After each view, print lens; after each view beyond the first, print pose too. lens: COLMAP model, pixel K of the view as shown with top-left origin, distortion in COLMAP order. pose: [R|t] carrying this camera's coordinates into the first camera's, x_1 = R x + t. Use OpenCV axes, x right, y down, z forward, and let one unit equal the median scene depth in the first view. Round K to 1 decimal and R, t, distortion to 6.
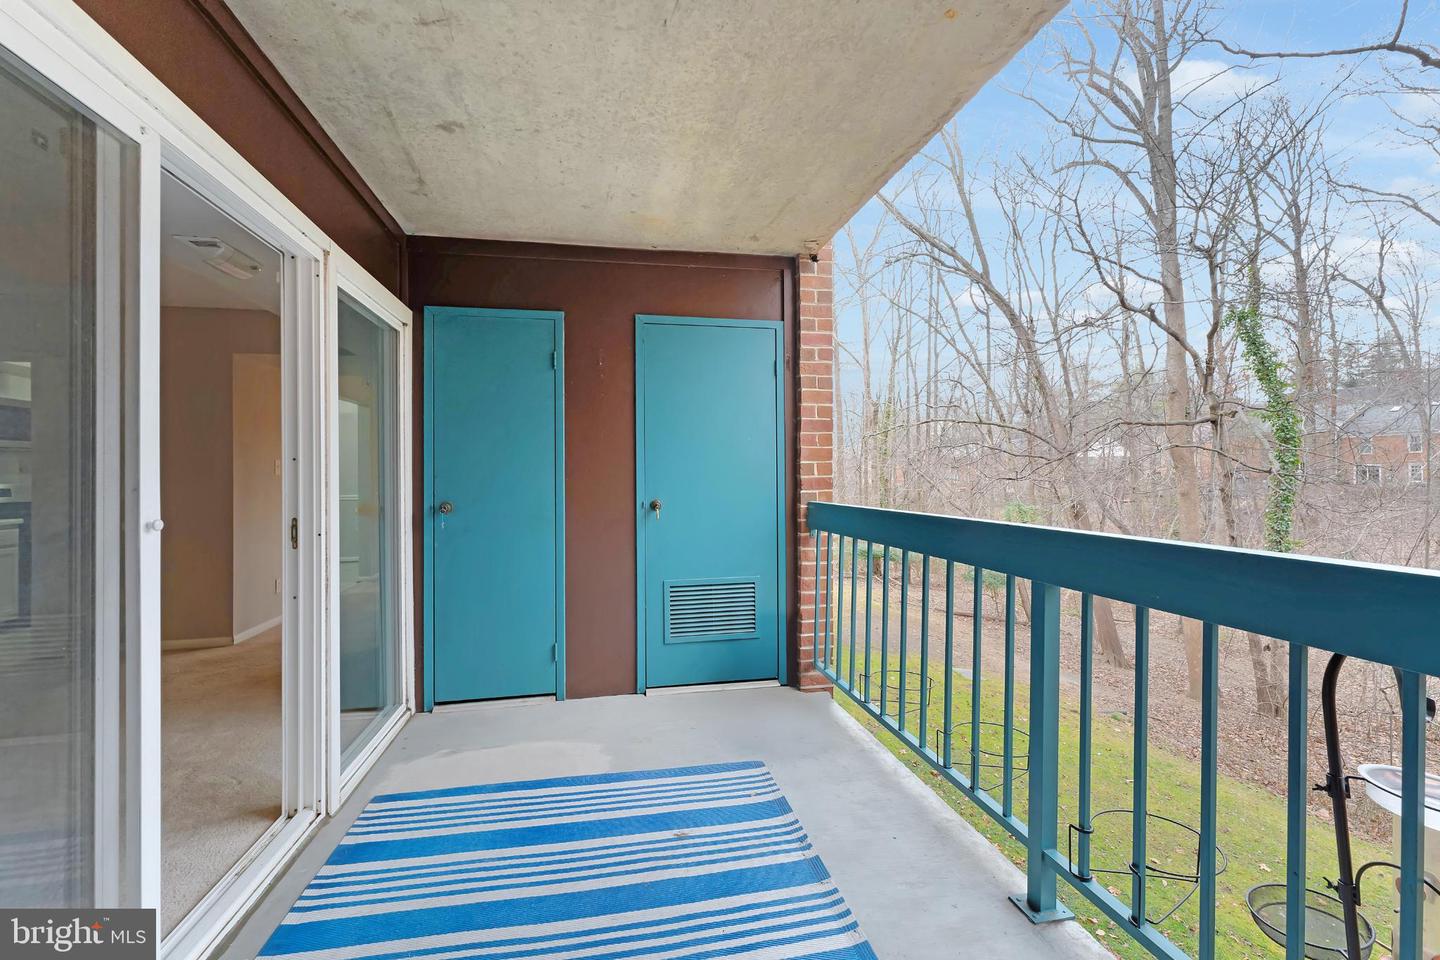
lens RADIAL K [[589.1, 0, 708.4], [0, 589.1, 469.4], [0, 0, 1]] dist [-0.000981, -0.000122]
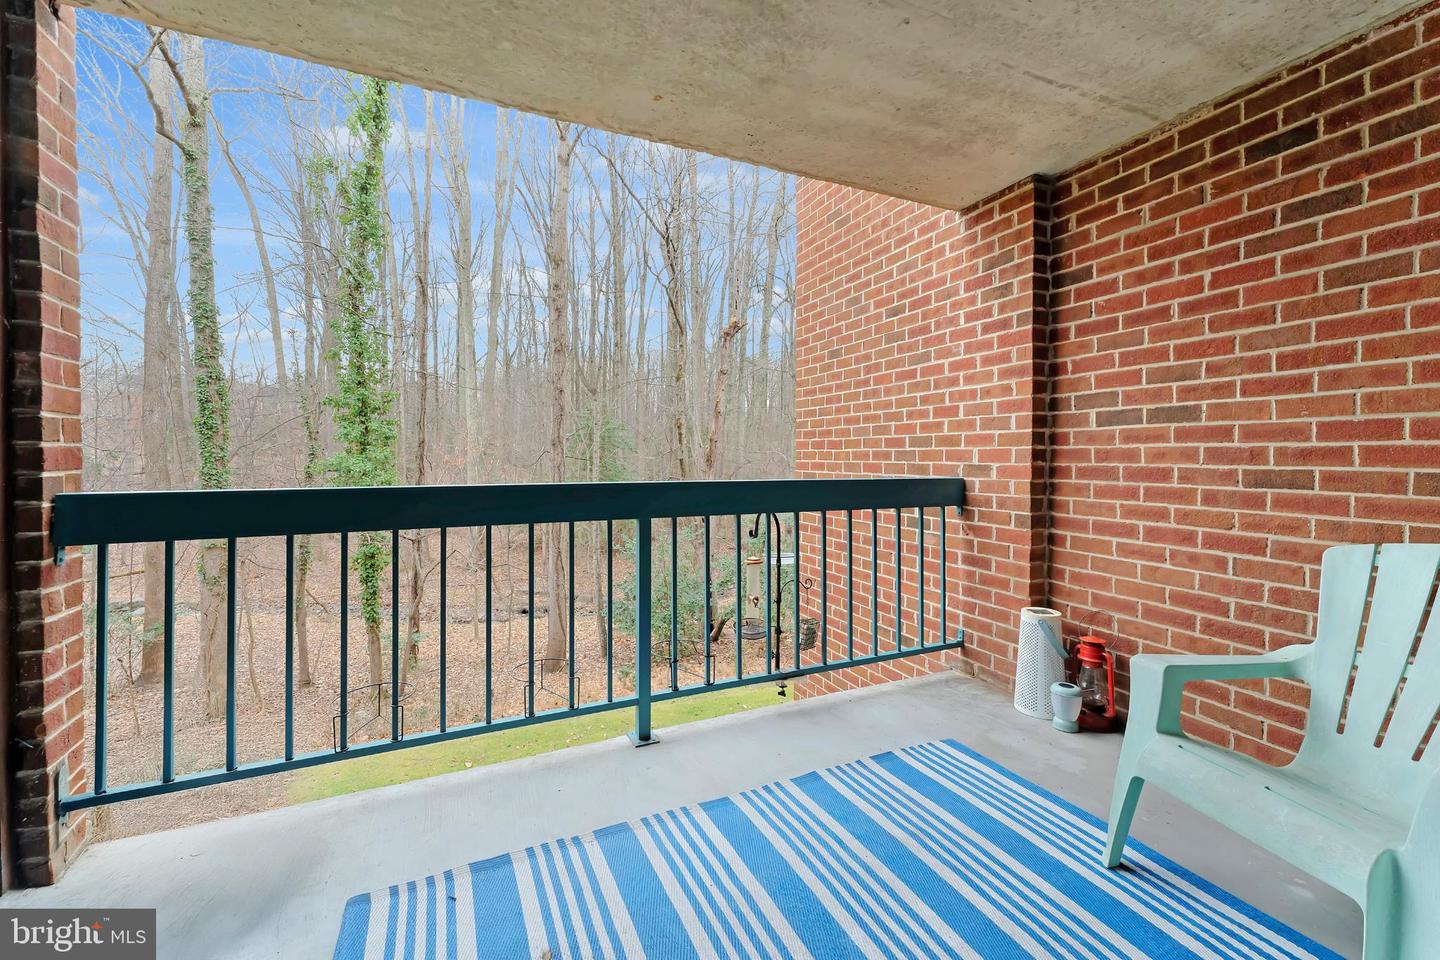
lens RADIAL K [[581.6, 0, 718.8], [0, 581.6, 458.9], [0, 0, 1]] dist [-0.000098, -0.000078]
pose [[-0.239212, 0.004592, 0.970957, -0.458449], [-0.005904, 0.999963, -0.006184, 0.025042], [-0.970949, -0.007212, -0.239176, 0.590640]]
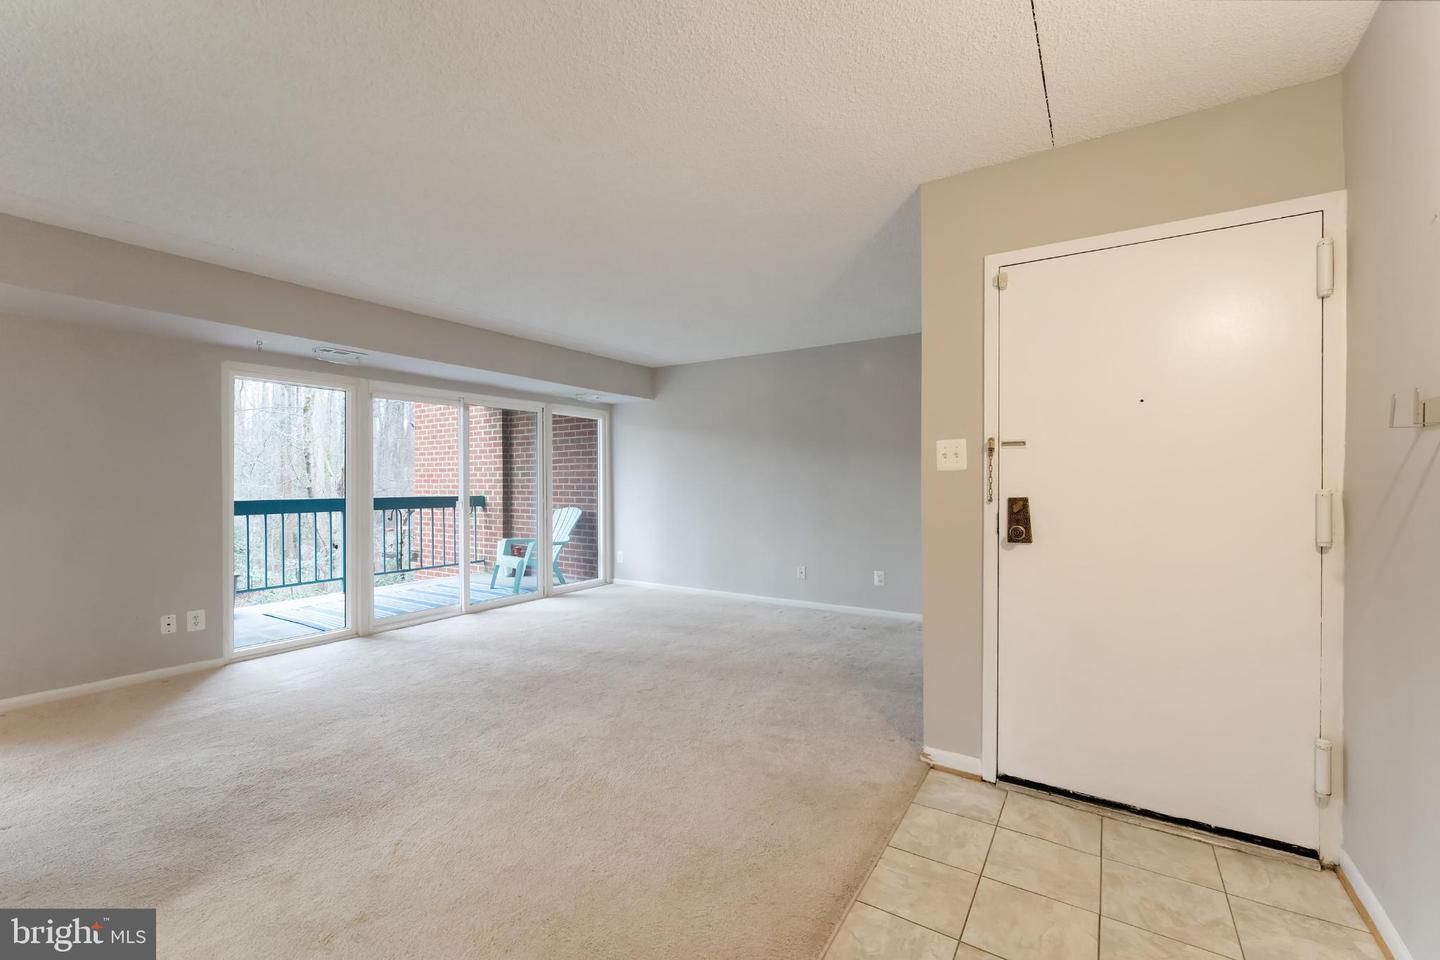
lens RADIAL K [[600.0, 0, 720.0], [0, 600.0, 480.0], [0, 0, 1]] dist [-0.008875, 0.000206]
pose [[-0.723783, 0.013099, 0.689904, -2.079848], [0.003674, 0.999879, -0.015130, 0.024599], [-0.690018, -0.008416, -0.723743, 1.106772]]
